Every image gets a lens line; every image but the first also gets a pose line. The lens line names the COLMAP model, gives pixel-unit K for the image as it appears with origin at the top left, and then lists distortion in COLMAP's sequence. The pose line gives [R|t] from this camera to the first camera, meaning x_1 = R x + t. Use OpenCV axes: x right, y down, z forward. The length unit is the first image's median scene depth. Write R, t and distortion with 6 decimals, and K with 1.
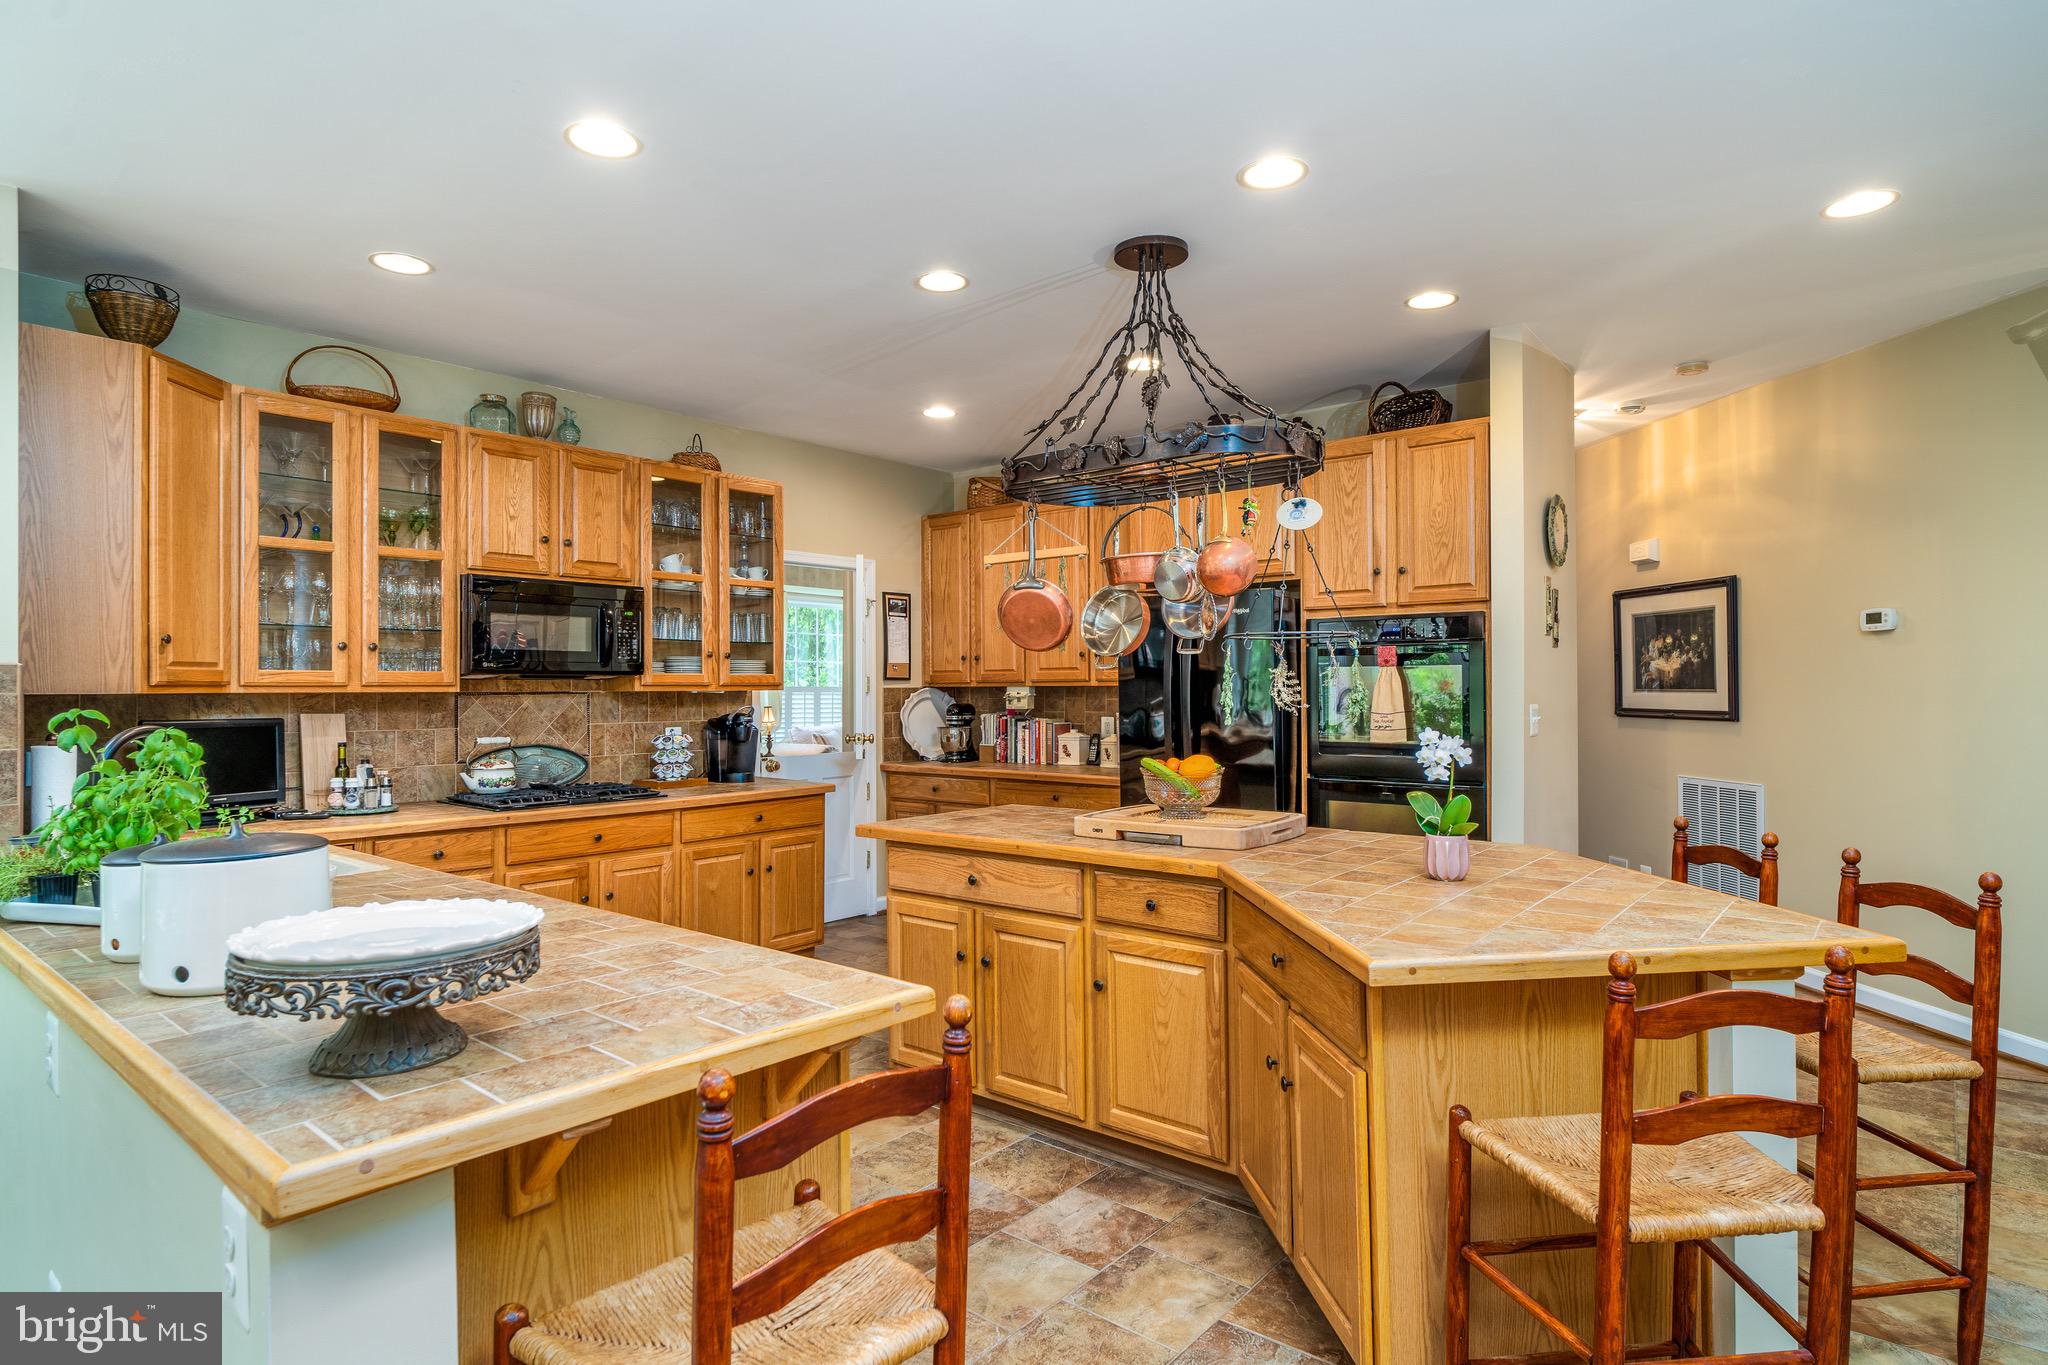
lens RADIAL K [[1077.6, 0, 1015.2], [0, 1077.6, 688.7], [0, 0, 1]] dist [-0.008117, 0.003635]
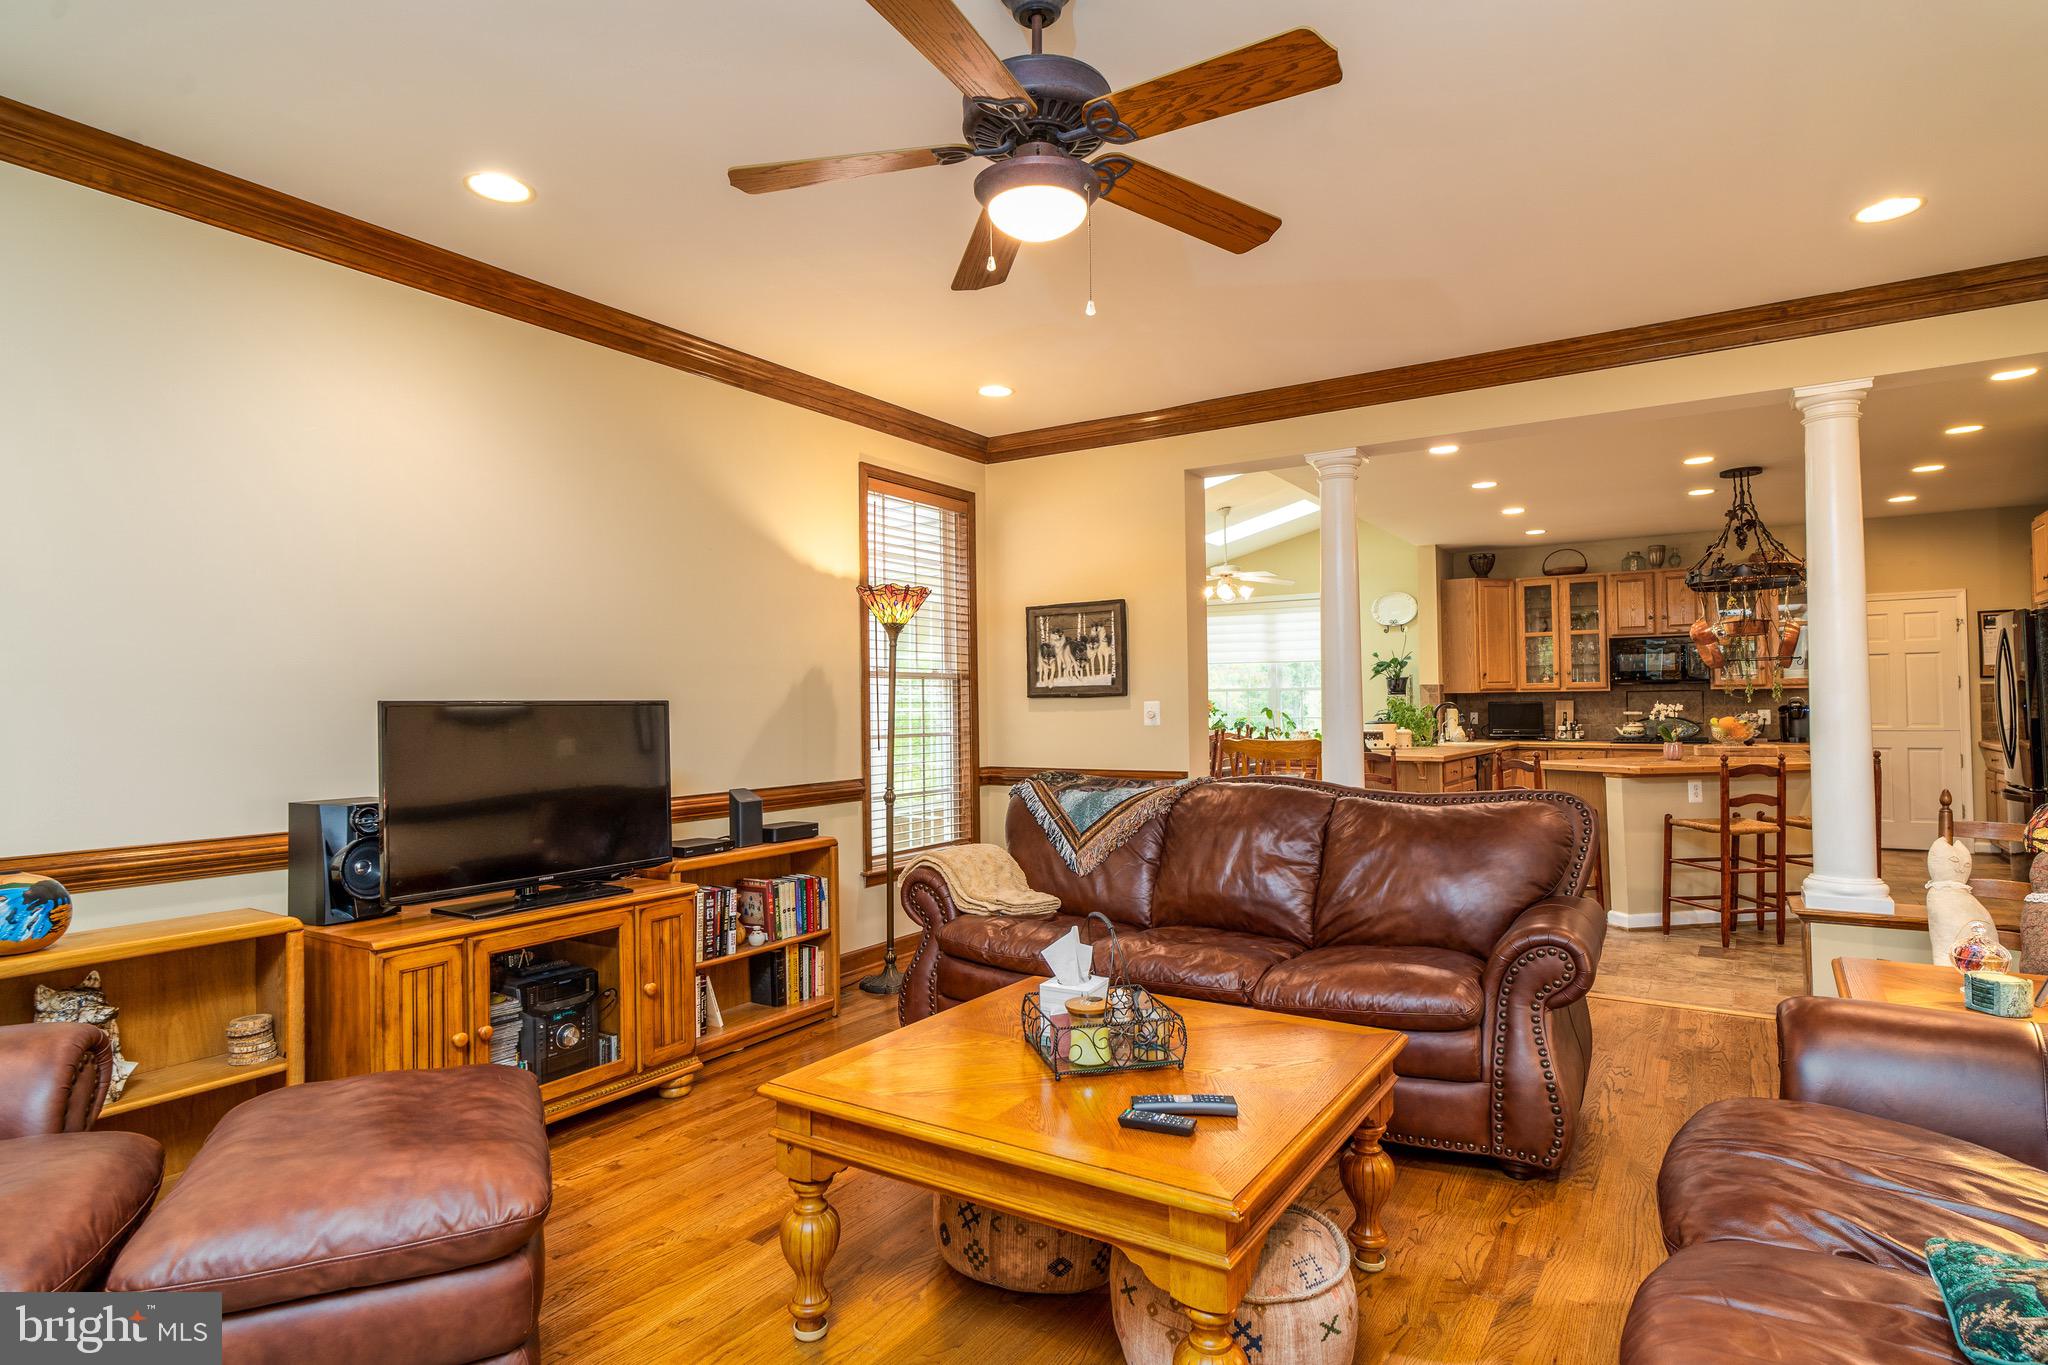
lens RADIAL K [[1077.6, 0, 1030.0], [0, 1077.6, 683.0], [0, 0, 1]] dist [-0.008117, 0.003635]
pose [[0.127945, -0.025266, -0.991459, 1.470583], [0.006406, 0.999676, -0.024649, 0.032722], [0.991761, -0.003197, 0.128066, -0.464888]]
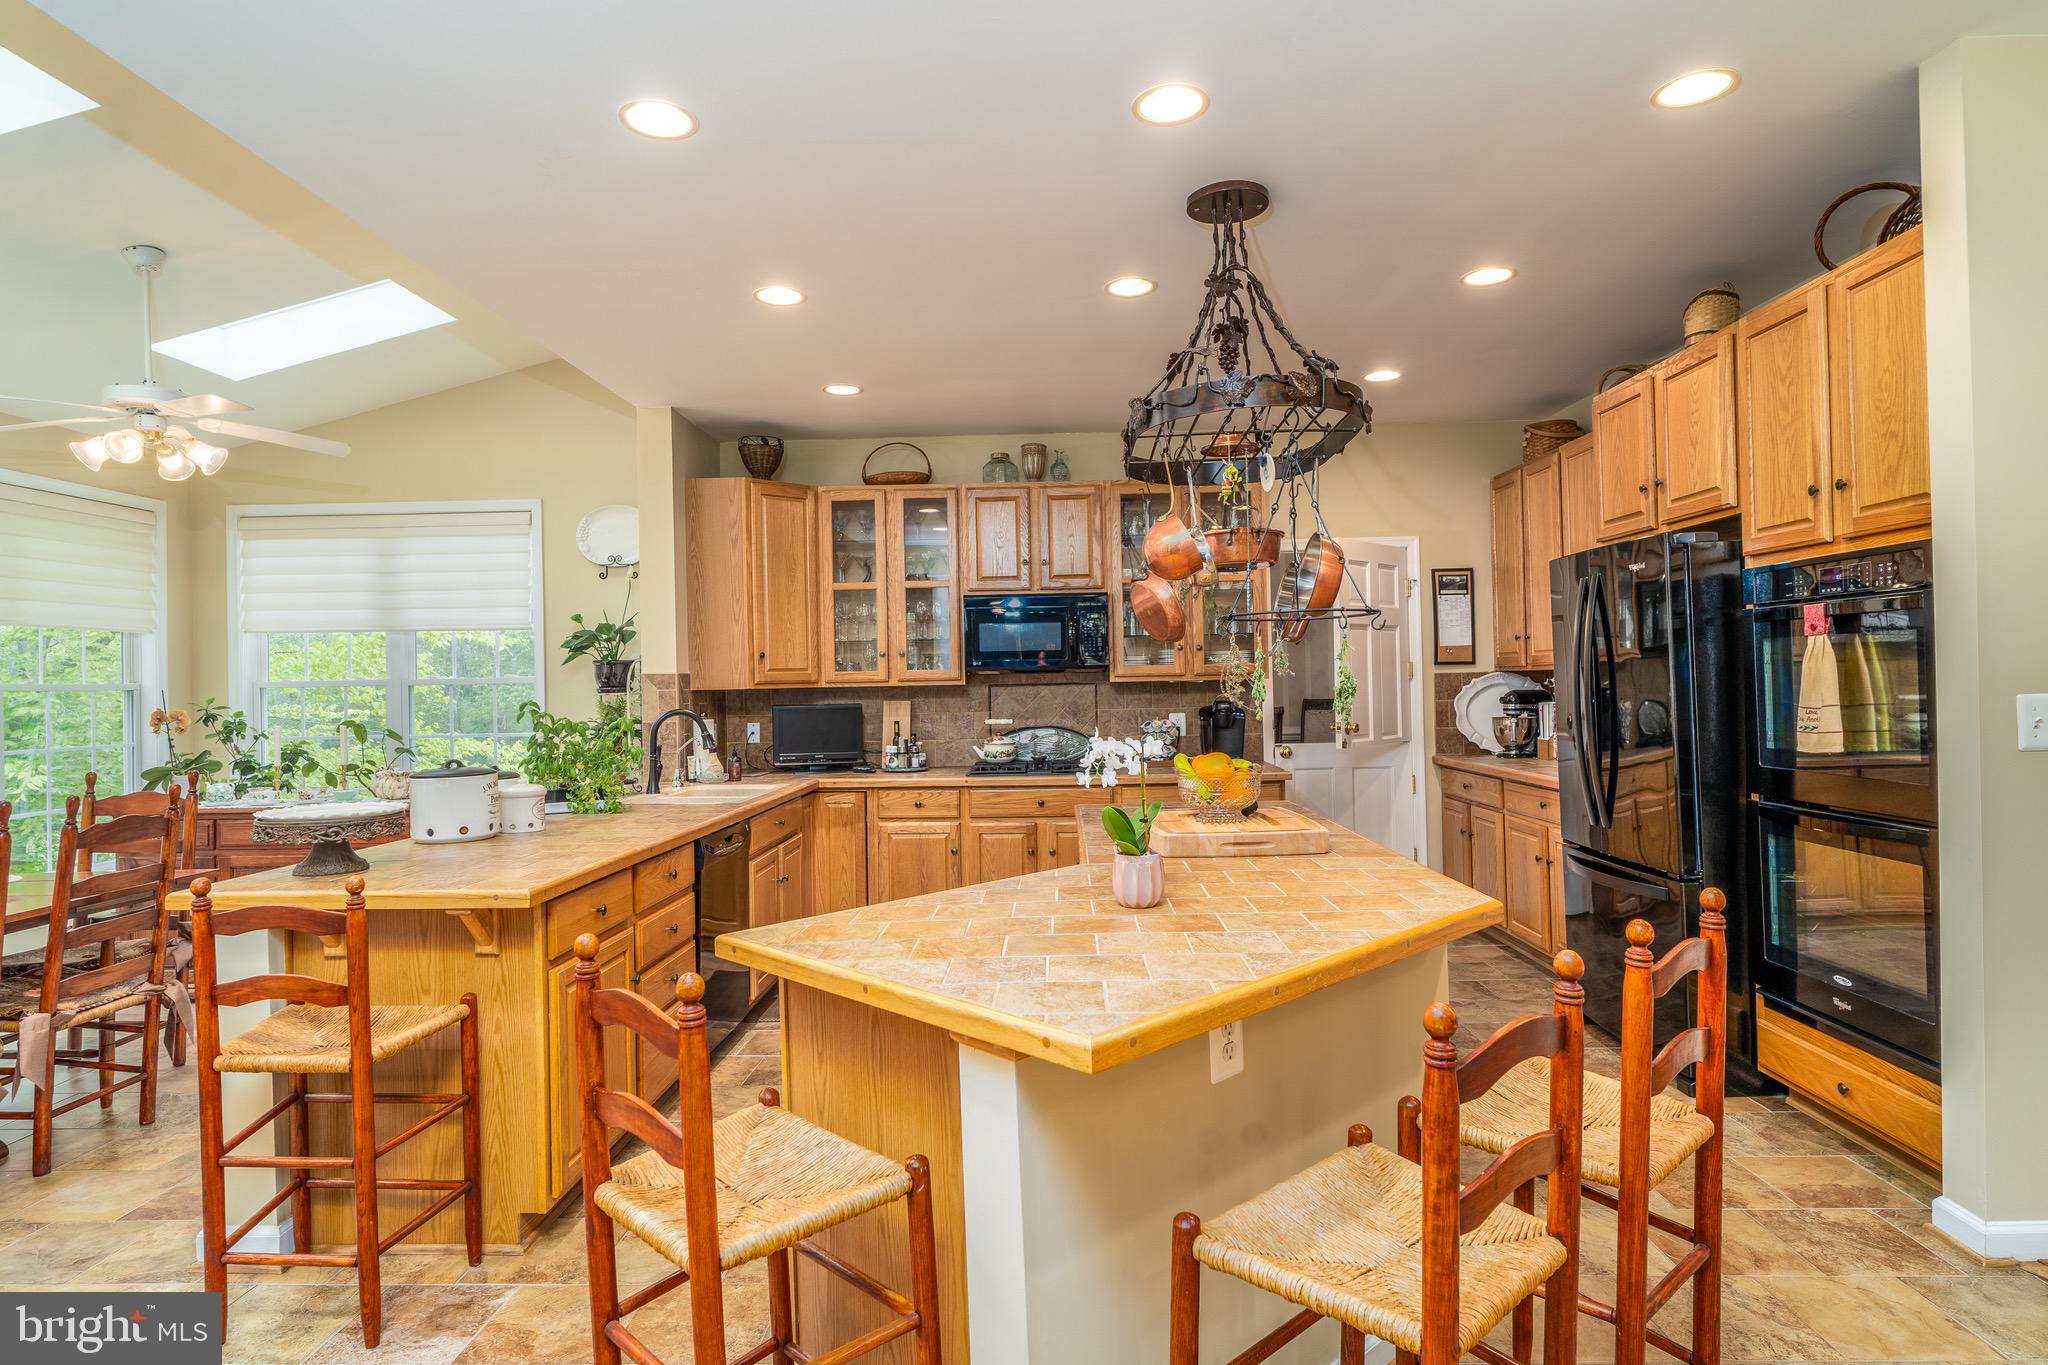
lens RADIAL K [[1077.6, 0, 1031.5], [0, 1077.6, 673.7], [0, 0, 1]] dist [-0.008117, 0.003635]
pose [[0.629741, -0.015459, -0.776651, 0.533406], [0.016563, 0.999842, -0.006471, -0.000369], [0.776629, -0.008789, 0.629898, 0.213641]]
